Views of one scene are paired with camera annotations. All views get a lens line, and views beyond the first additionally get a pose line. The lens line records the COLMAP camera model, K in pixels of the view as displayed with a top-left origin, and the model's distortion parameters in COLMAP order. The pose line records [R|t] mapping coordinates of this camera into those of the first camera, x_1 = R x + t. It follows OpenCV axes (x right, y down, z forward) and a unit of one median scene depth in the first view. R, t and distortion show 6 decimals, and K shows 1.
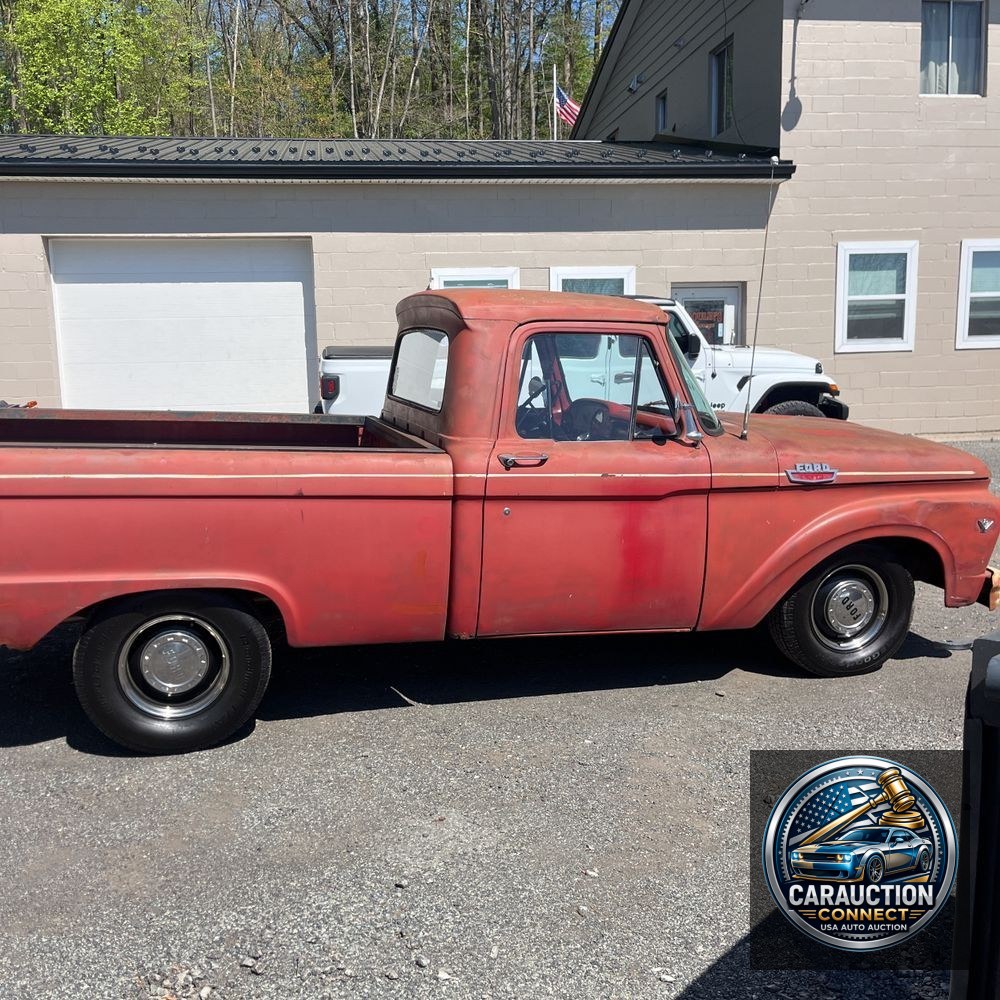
lens RADIAL K [[1021.3, 0, 504.7], [0, 1021.3, 508.3], [0, 0, 1]] dist [0.062122, -0.081774]
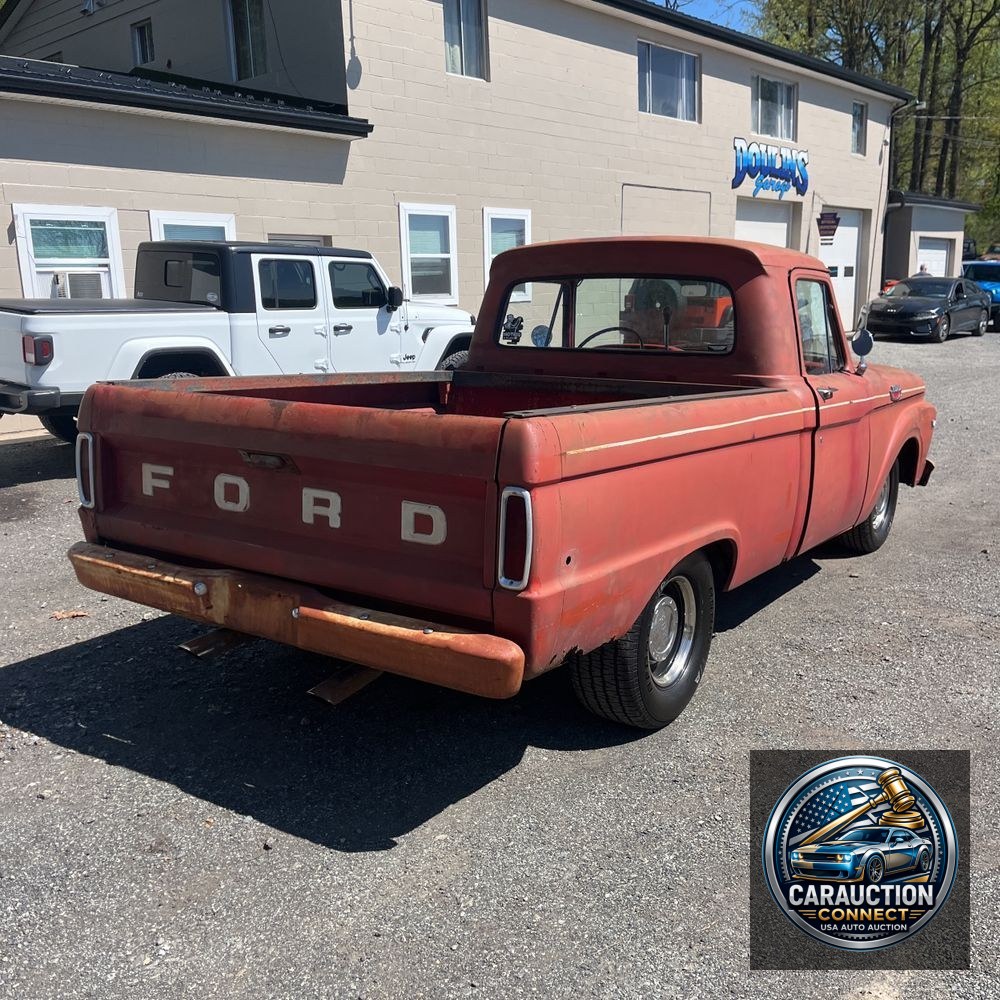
lens RADIAL K [[1021.3, 0, 504.7], [0, 1021.3, 508.3], [0, 0, 1]] dist [0.062122, -0.081774]
pose [[0.754156, -0.133678, 0.642945, -0.329454], [0.107946, 0.990979, 0.079422, -0.016207], [-0.647762, 0.009507, 0.761783, 0.120491]]
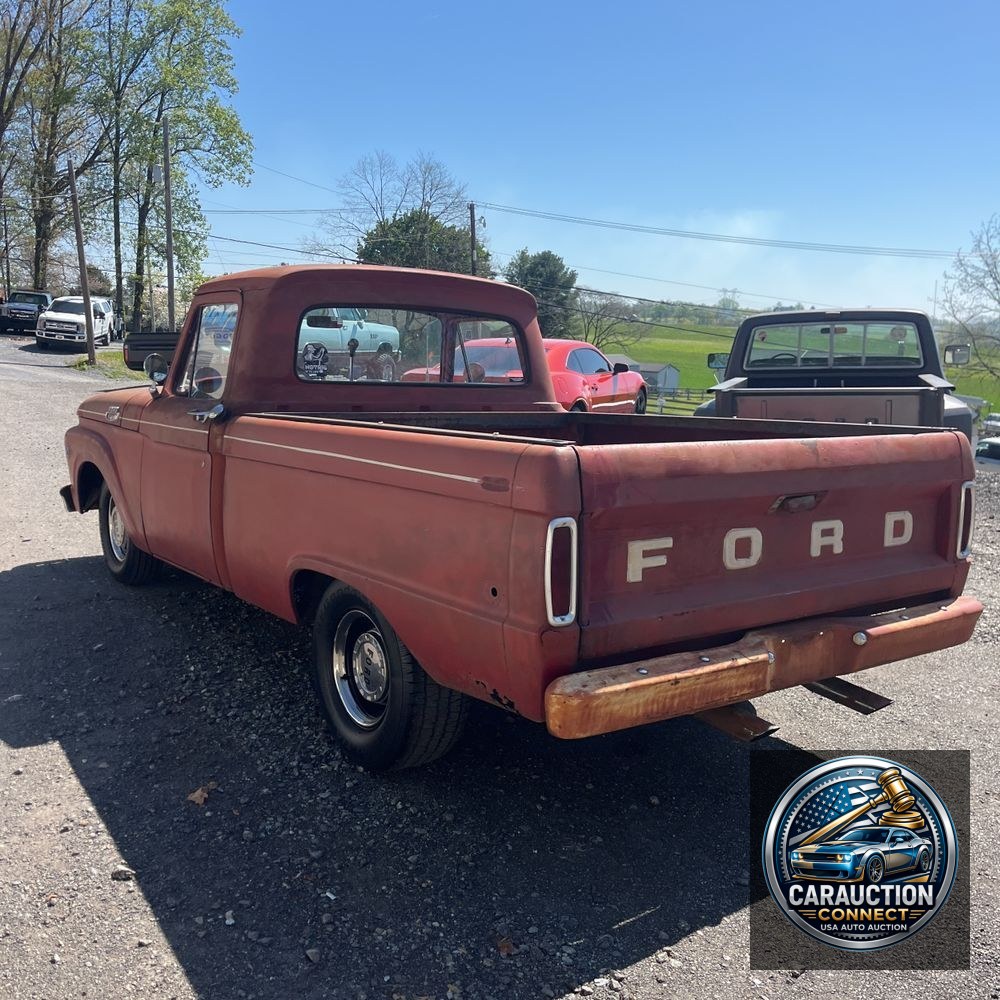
lens RADIAL K [[1010.6, 0, 503.6], [0, 1010.6, 502.6], [0, 0, 1]] dist [0.057227, -0.008049]
pose [[-0.370244, -0.154885, 0.915931, -0.406856], [0.116621, 0.970451, 0.211245, -0.074211], [-0.921585, 0.185029, -0.341241, 0.503902]]
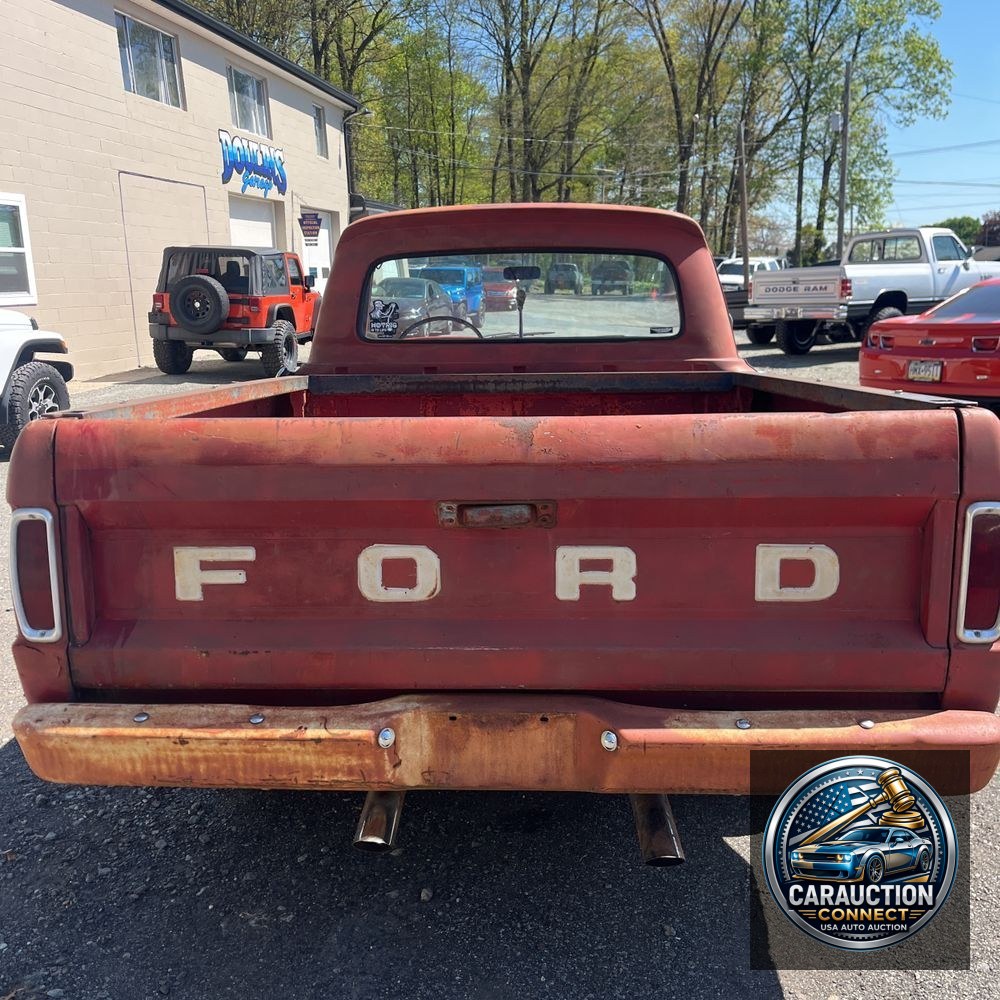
lens RADIAL K [[1021.3, 0, 504.7], [0, 1021.3, 508.3], [0, 0, 1]] dist [0.062122, -0.081774]
pose [[0.295987, -0.199250, 0.934179, -0.358482], [0.174178, 0.972863, 0.152314, -0.039263], [-0.939177, 0.117631, 0.322660, 0.300557]]
